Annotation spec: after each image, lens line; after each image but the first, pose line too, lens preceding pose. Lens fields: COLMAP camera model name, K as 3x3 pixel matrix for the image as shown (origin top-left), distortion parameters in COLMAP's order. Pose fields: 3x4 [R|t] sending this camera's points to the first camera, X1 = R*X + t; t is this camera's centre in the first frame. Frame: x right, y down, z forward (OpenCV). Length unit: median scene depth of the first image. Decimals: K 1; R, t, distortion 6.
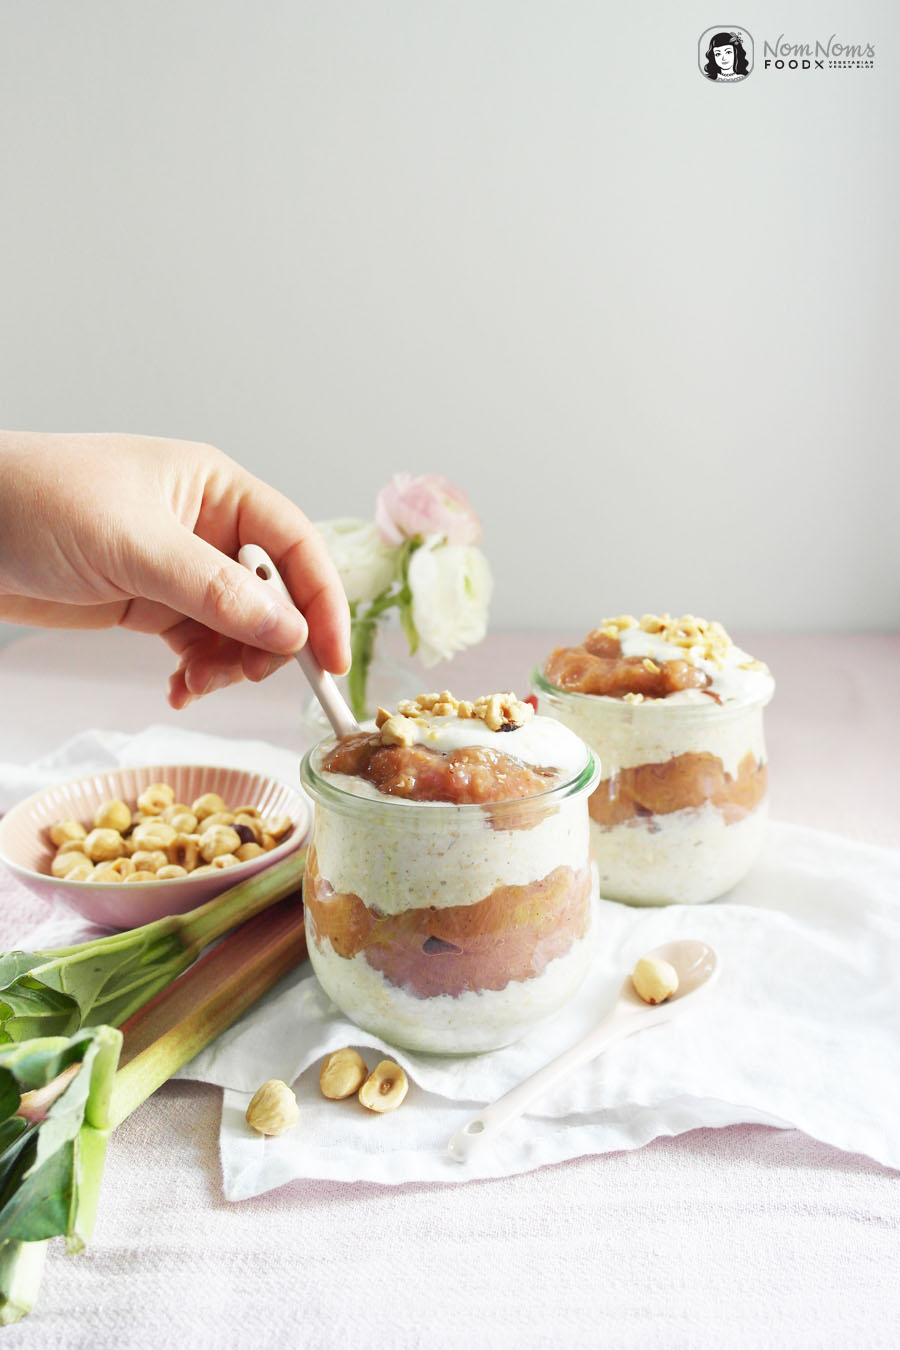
lens RADIAL K [[1192.4, 0, 450.0], [0, 1192.4, 675.0], [0, 0, 1]] dist [-0.004525, -0.007108]
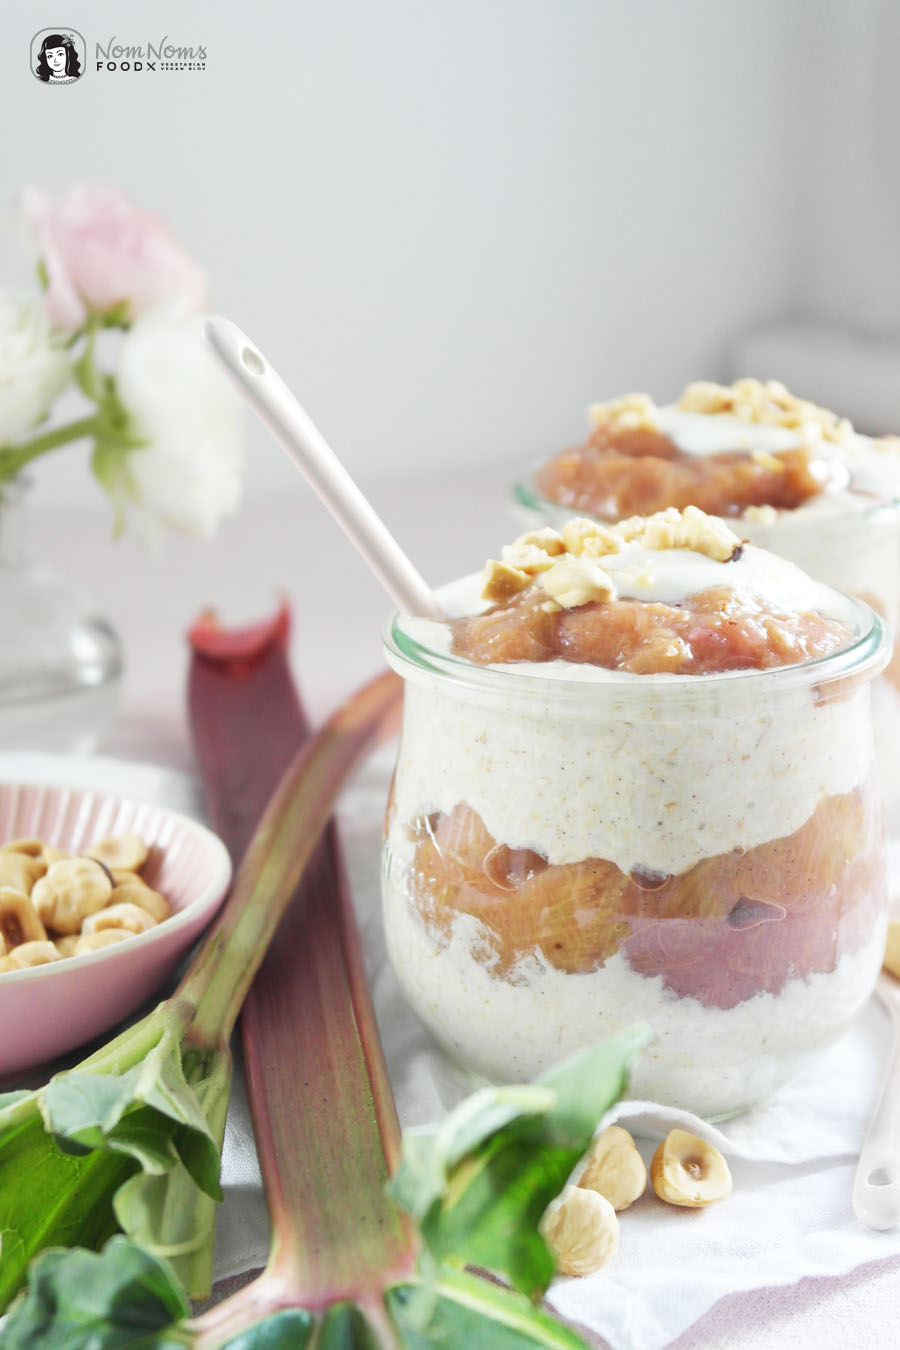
lens RADIAL K [[2678.0, 0, 455.6], [0, 2678.0, 651.0], [0, 0, 1]] dist [0.077419, -0.089038]
pose [[0.879913, -0.130304, 0.456918, -0.606040], [0.137660, 0.990328, 0.017321, 0.042600], [-0.454755, 0.047658, 0.889340, -0.118875]]
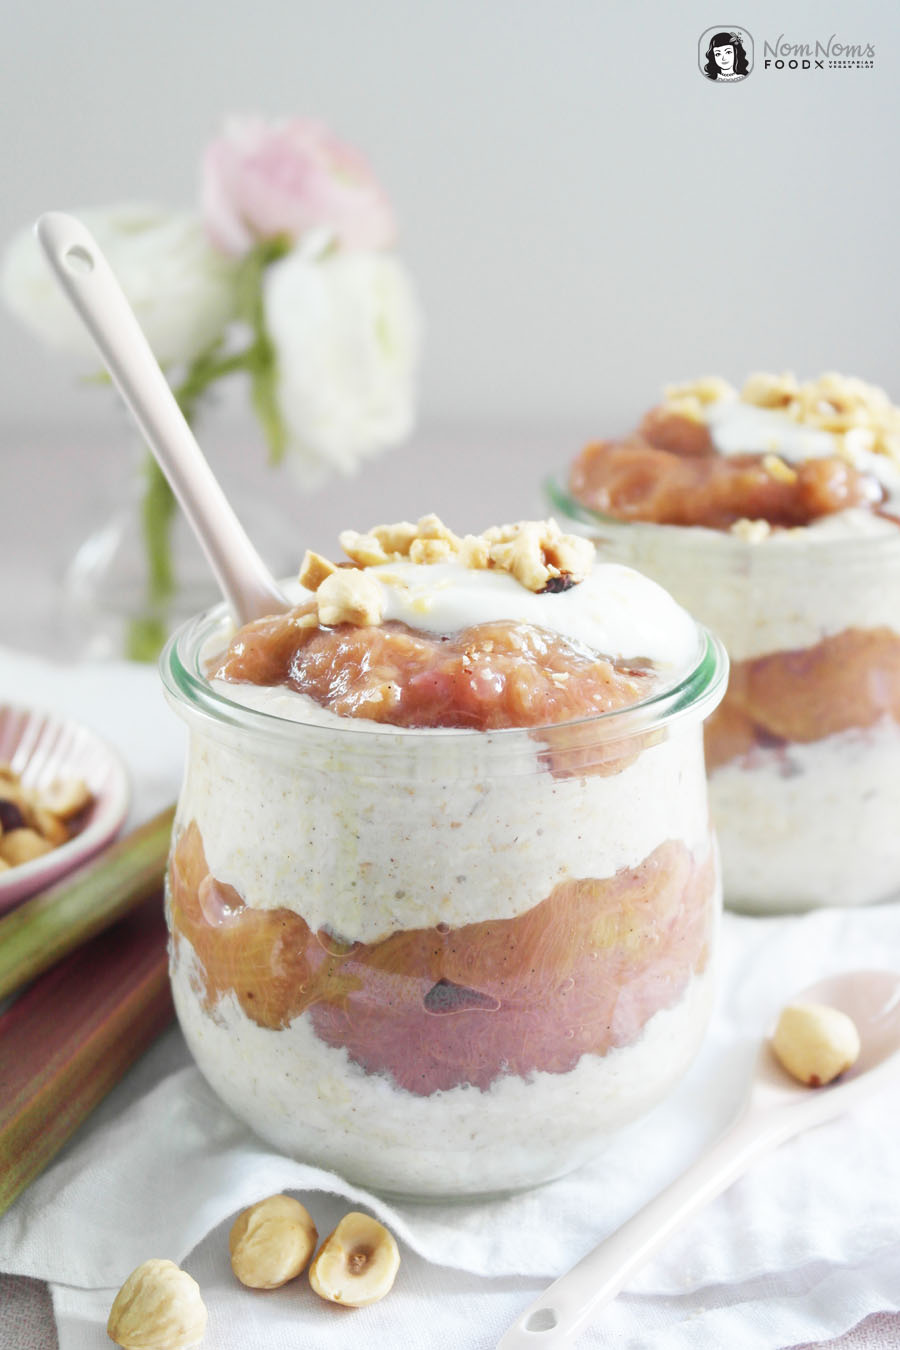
lens RADIAL K [[2257.6, 0, 453.3], [0, 2257.6, 700.3], [0, 0, 1]] dist [-0.041285, 0.146918]
pose [[0.992732, -0.035381, 0.115030, -0.098610], [0.026410, 0.996557, 0.078596, 0.012787], [-0.117414, -0.074986, 0.990248, 0.007812]]
